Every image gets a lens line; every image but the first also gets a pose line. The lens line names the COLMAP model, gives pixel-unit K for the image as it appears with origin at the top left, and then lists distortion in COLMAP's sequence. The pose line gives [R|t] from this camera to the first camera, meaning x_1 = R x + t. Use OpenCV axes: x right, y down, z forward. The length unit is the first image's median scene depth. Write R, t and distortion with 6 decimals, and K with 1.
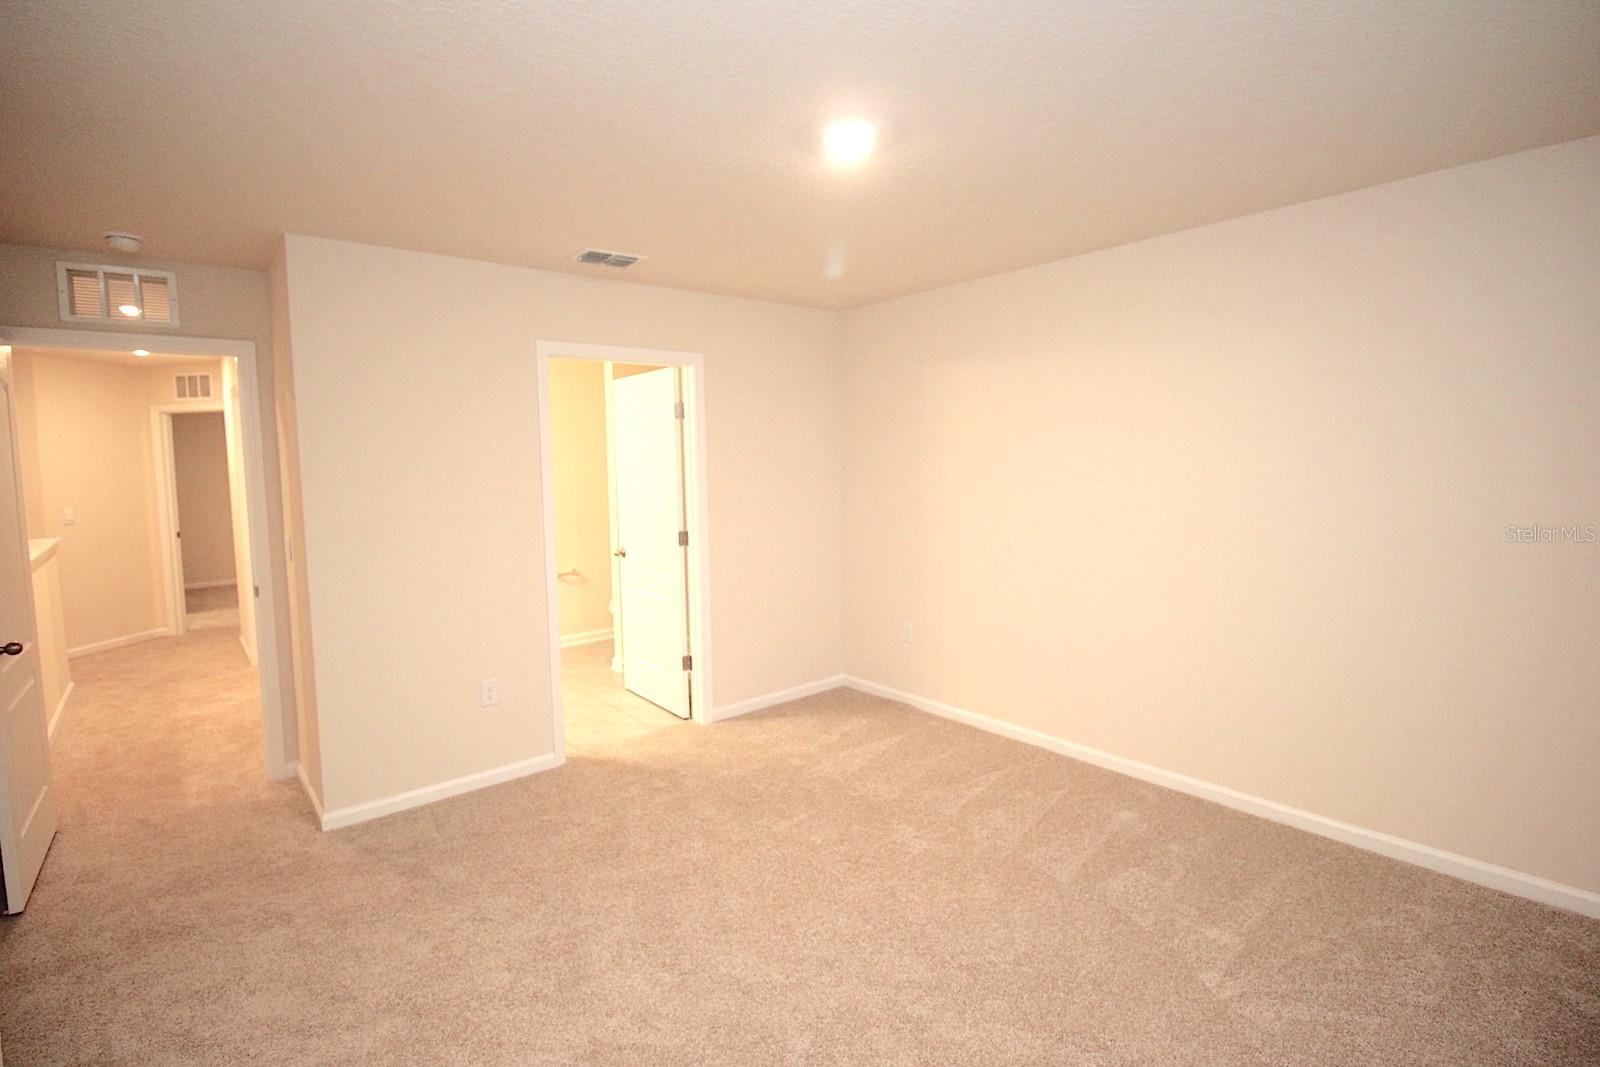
lens RADIAL K [[740.1, 0, 801.7], [0, 740.1, 524.7], [0, 0, 1]] dist [-0.010390, -0.005846]
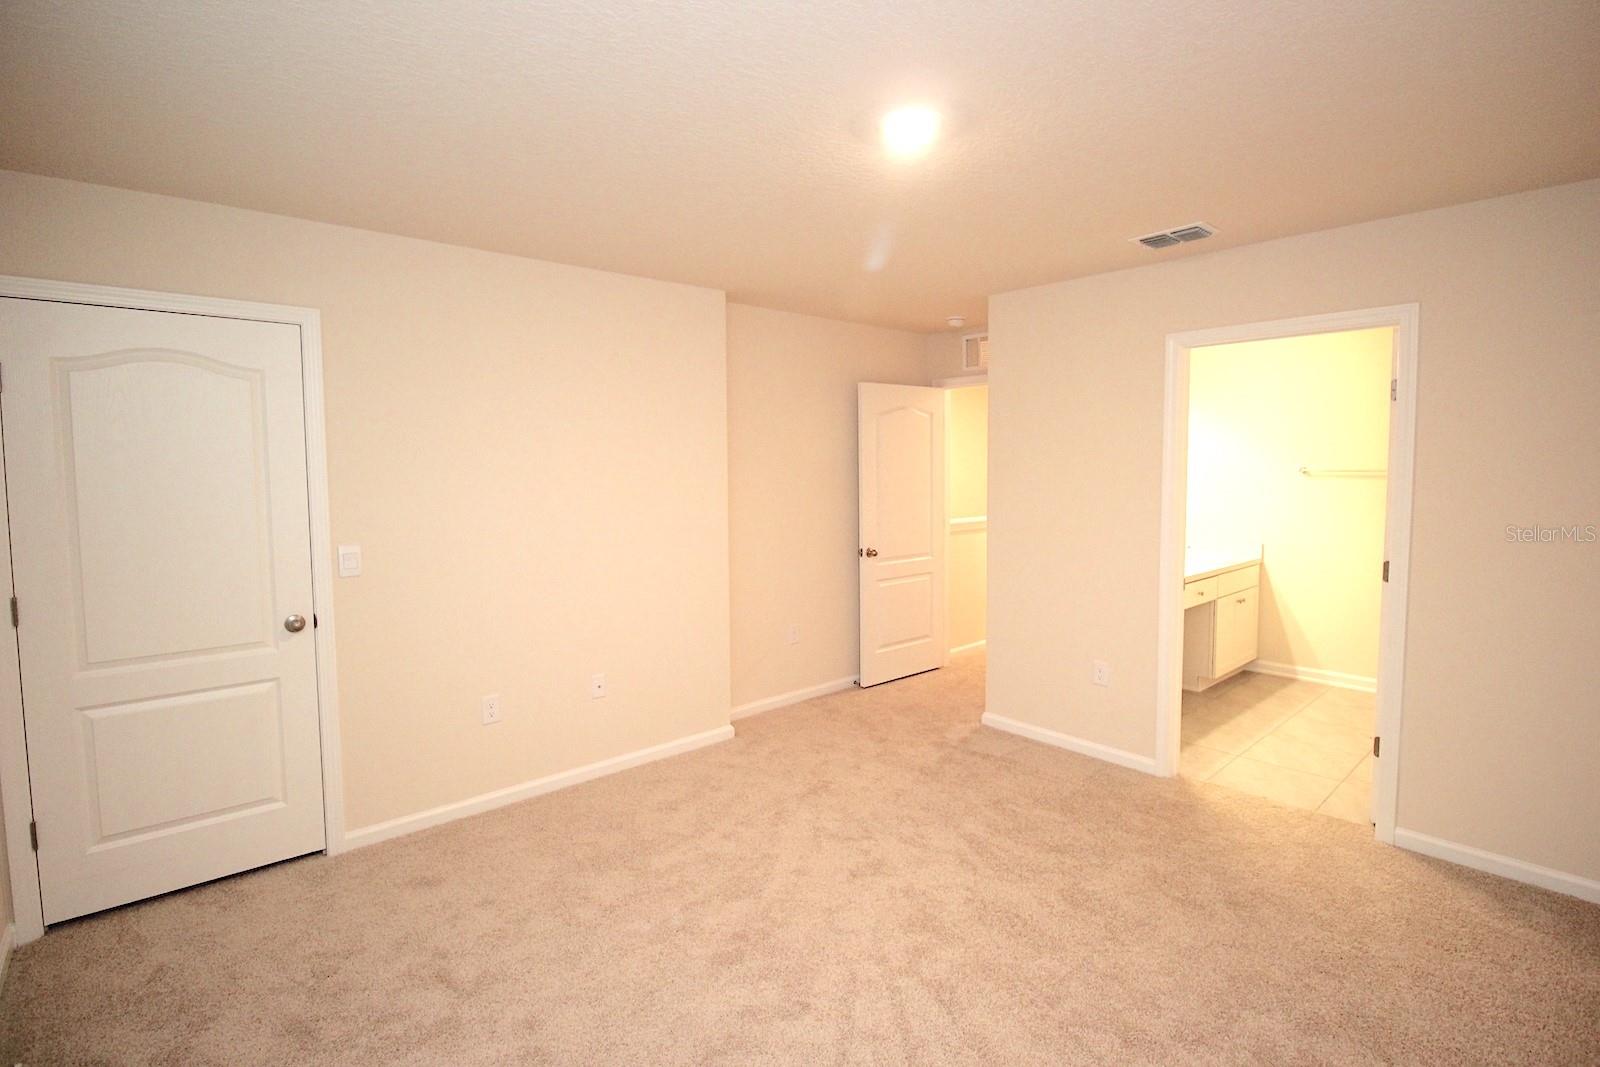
lens RADIAL K [[740.1, 0, 806.5], [0, 740.1, 518.3], [0, 0, 1]] dist [-0.010390, -0.005846]
pose [[0.058052, 0.094798, -0.993802, 0.634782], [-0.087658, 0.992120, 0.089517, -0.057636], [0.994458, 0.081918, 0.065905, 0.511210]]
